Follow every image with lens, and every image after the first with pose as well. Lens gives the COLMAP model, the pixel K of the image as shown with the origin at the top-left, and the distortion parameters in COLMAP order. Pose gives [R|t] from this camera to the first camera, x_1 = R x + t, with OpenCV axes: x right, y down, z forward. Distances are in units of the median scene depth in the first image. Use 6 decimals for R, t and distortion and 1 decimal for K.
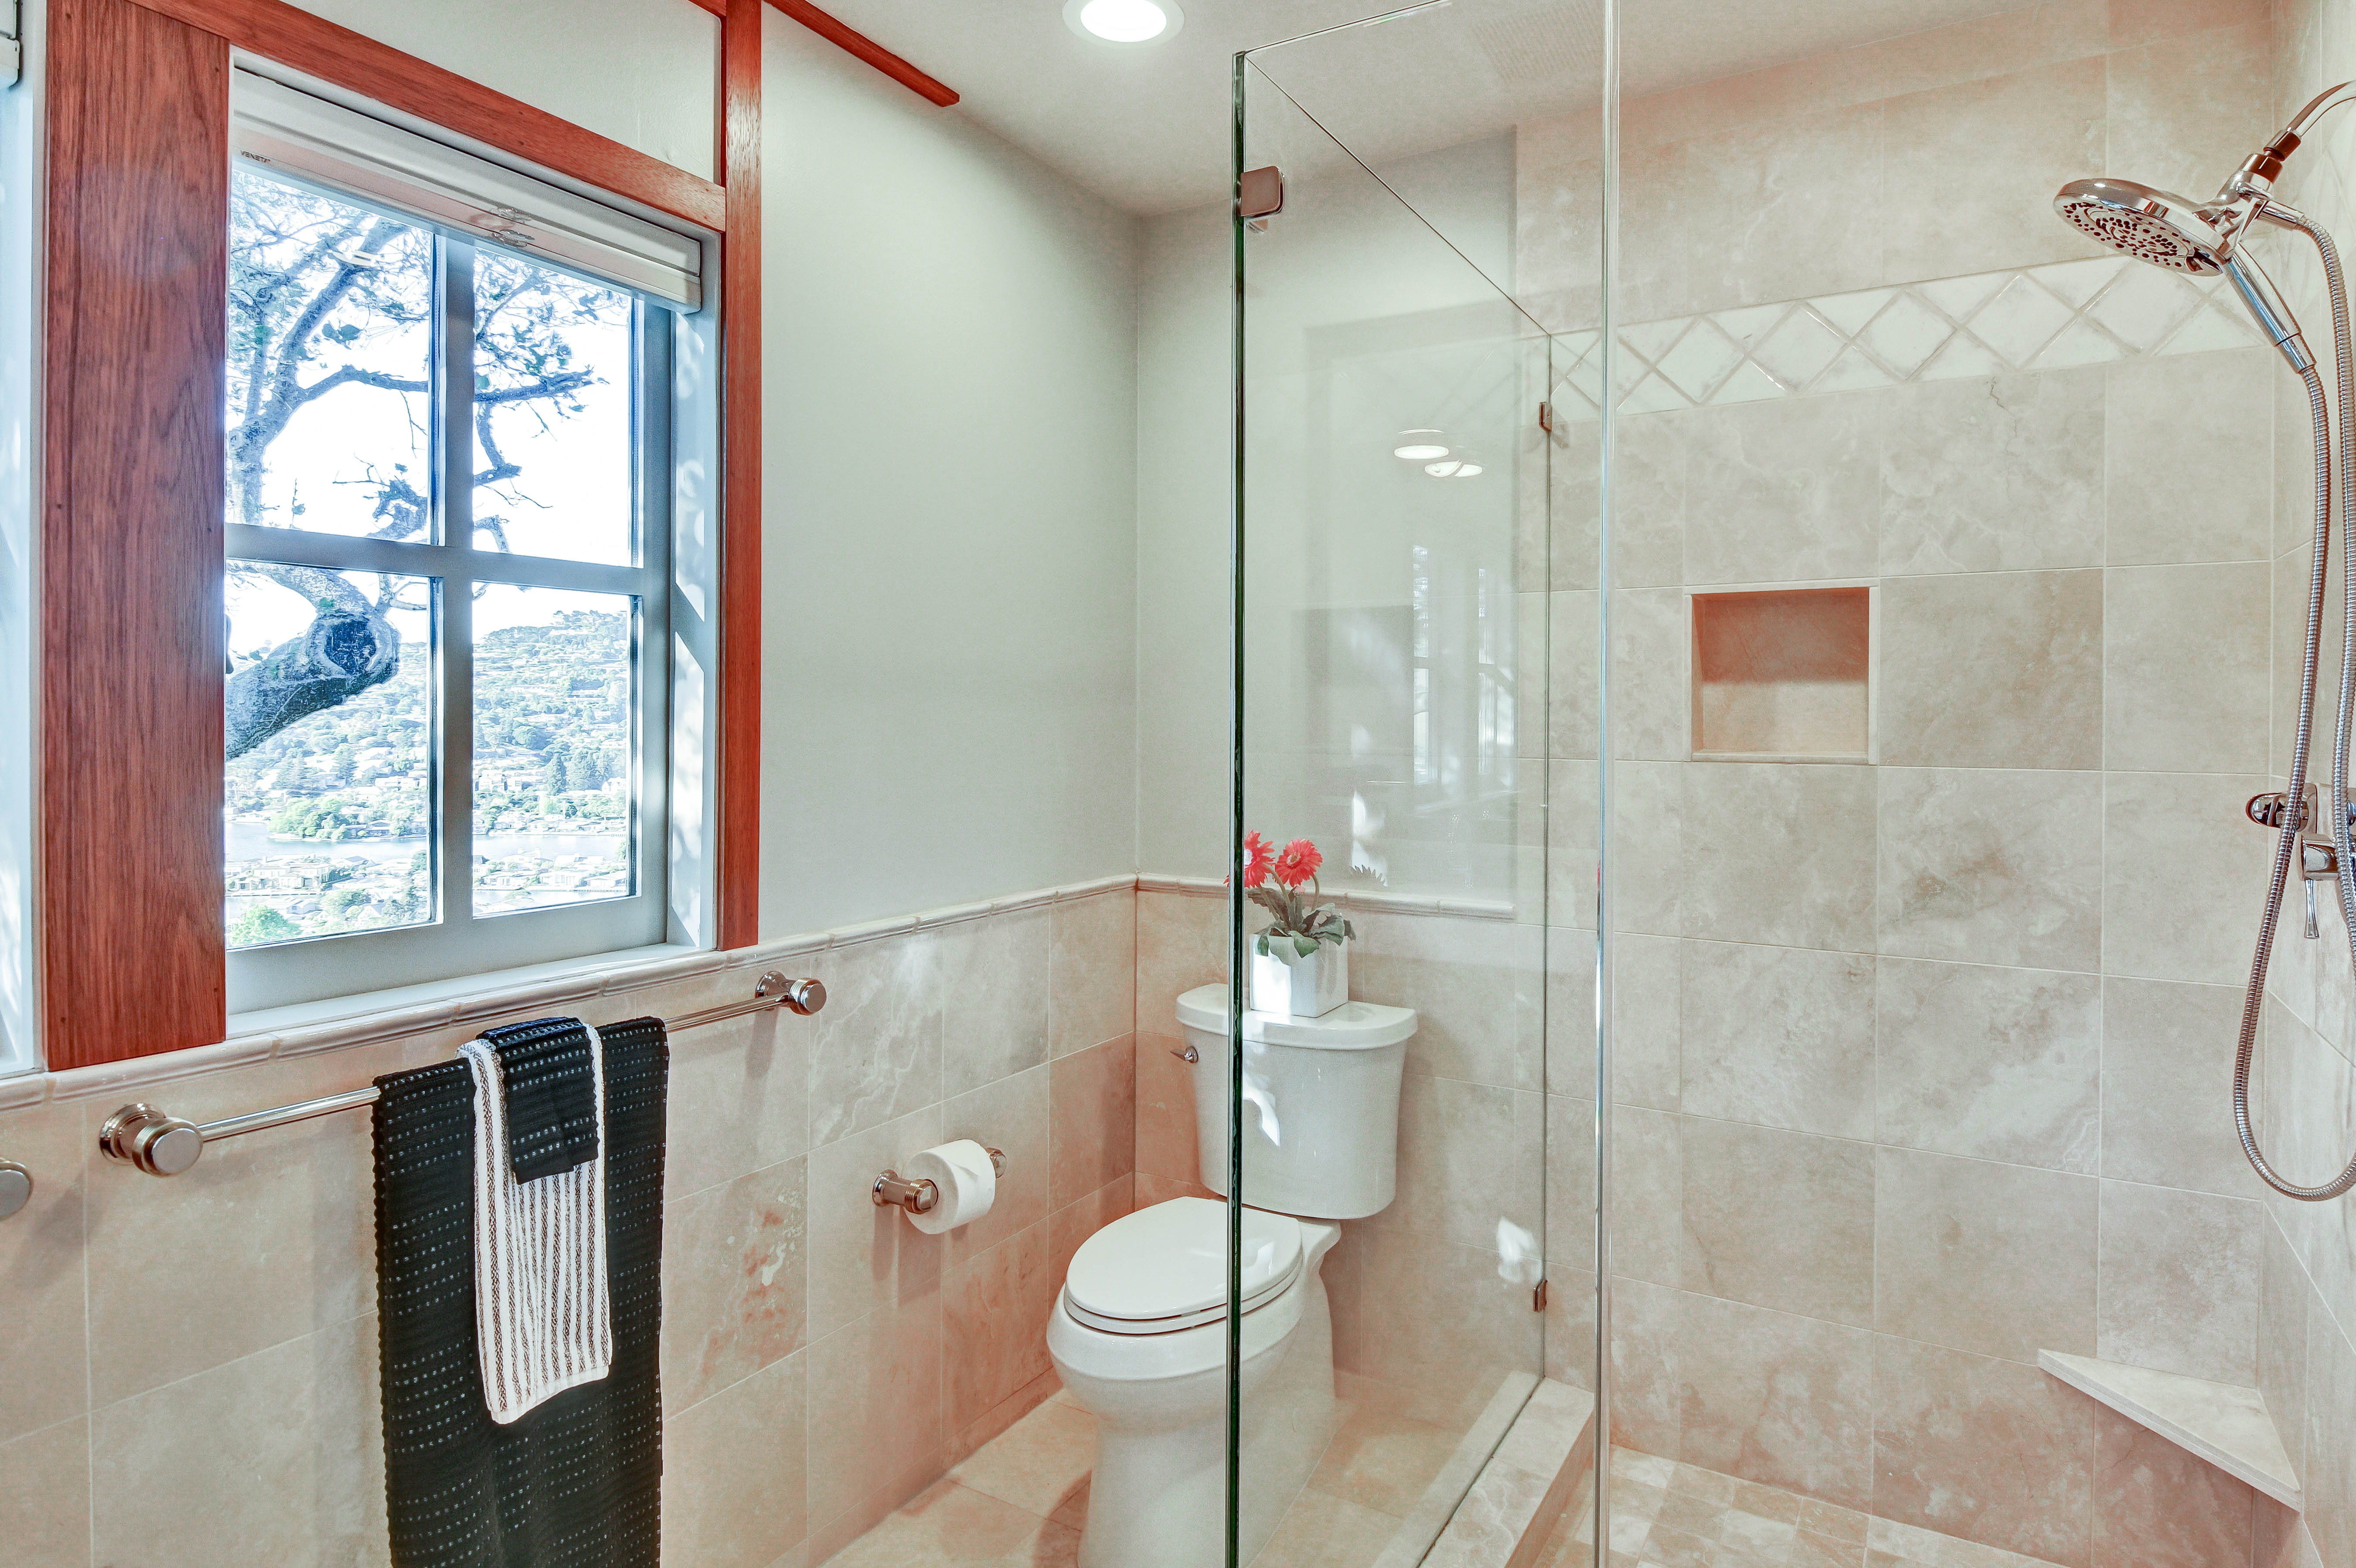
lens RADIAL K [[1298.8, 0, 1177.4], [0, 1298.8, 738.2], [0, 0, 1]] dist [-0.002924, -0.000718]
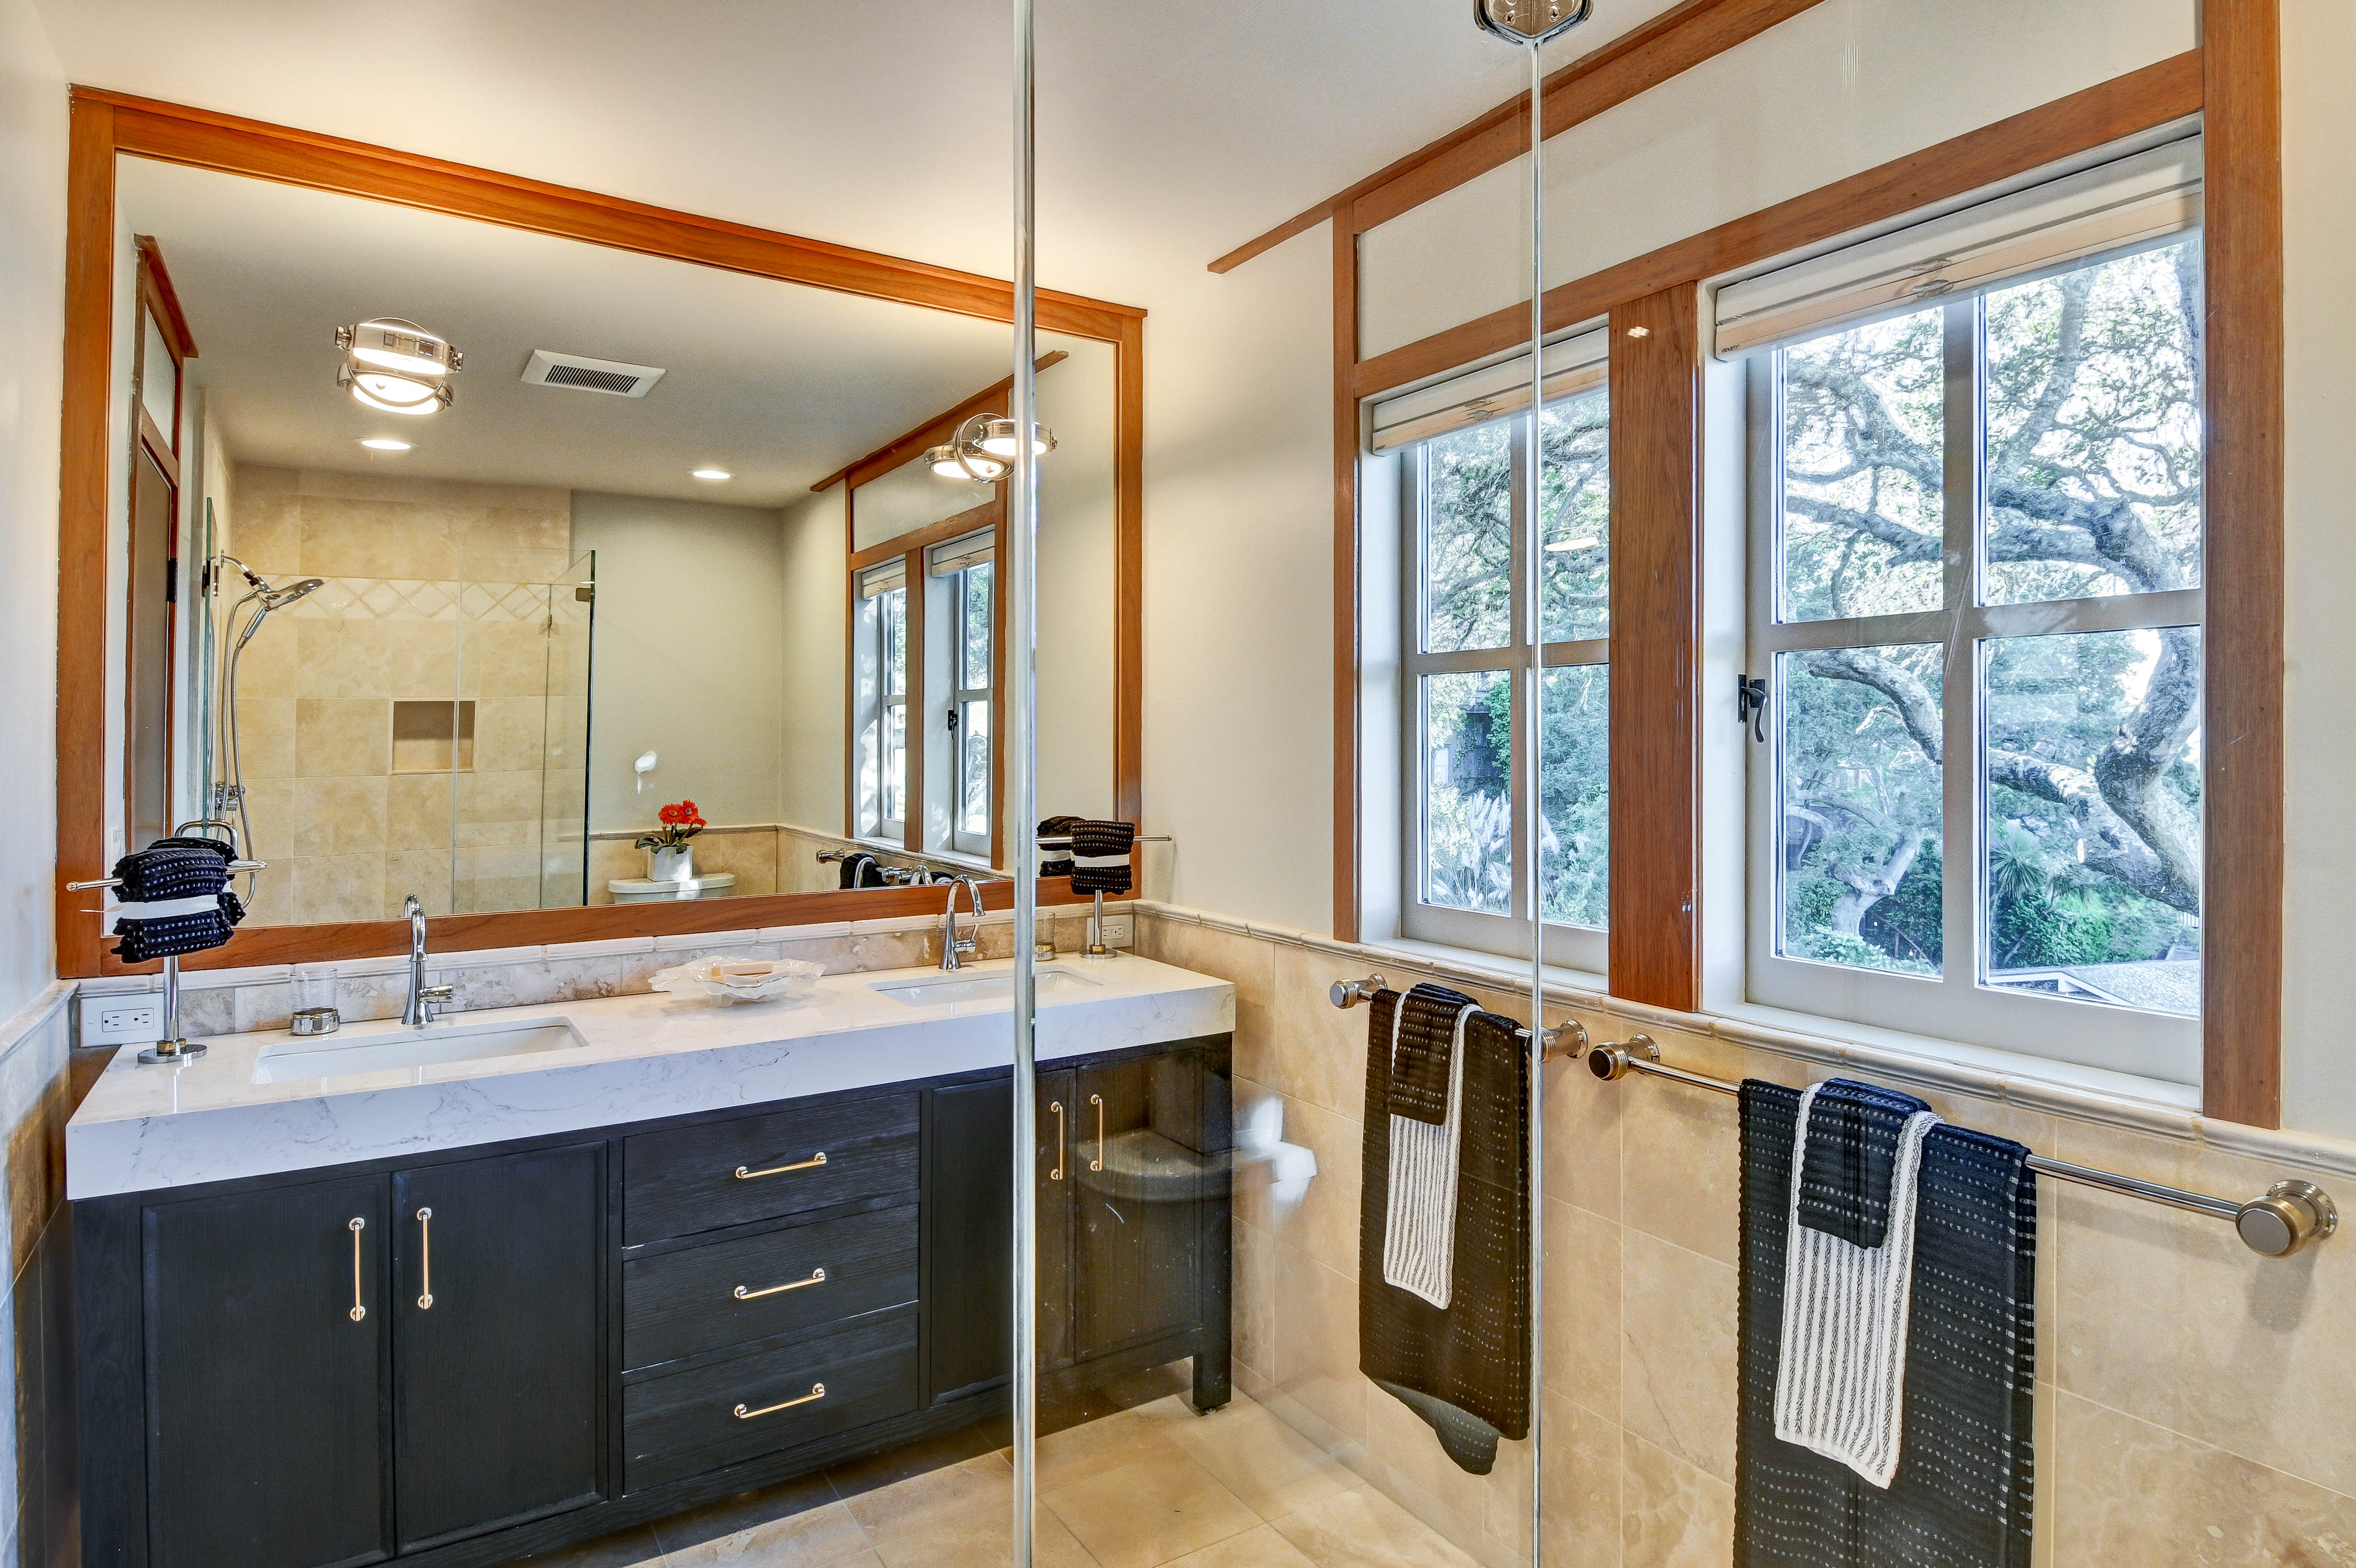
lens RADIAL K [[1298.8, 0, 1177.4], [0, 1298.8, 738.2], [0, 0, 1]] dist [-0.002924, -0.000718]
pose [[-0.428443, -0.006632, -0.903545, 0.723848], [-0.014785, 0.999891, -0.000328, -0.046527], [0.903448, 0.013219, -0.428494, 1.079668]]
